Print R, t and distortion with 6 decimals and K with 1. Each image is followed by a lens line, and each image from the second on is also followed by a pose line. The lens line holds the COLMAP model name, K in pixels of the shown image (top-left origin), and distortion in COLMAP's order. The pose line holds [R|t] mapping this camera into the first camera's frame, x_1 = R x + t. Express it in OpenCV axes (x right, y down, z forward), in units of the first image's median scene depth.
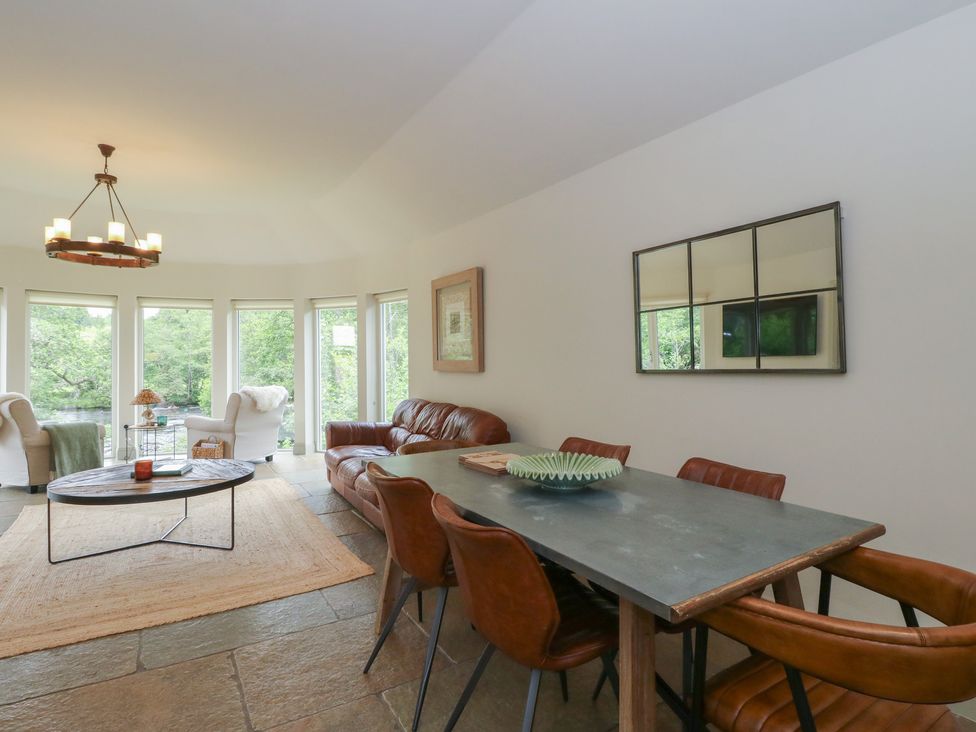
lens RADIAL K [[582.0, 0, 492.9], [0, 582.0, 356.0], [0, 0, 1]] dist [-0.000370, -0.007430]
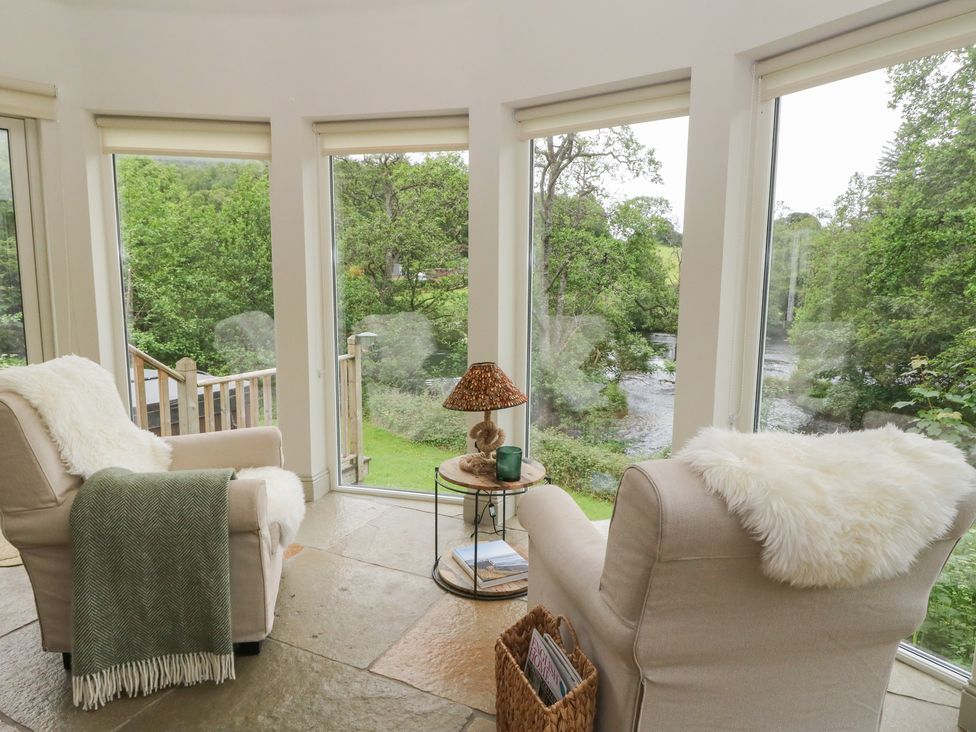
lens RADIAL K [[609.2, 0, 490.2], [0, 609.2, 357.3], [0, 0, 1]] dist [-0.003704, -0.005158]
pose [[0.582890, 0.111987, -0.804797, -0.304259], [-0.009314, 0.991313, 0.131194, 0.004760], [0.812498, -0.068976, 0.578869, 0.802904]]
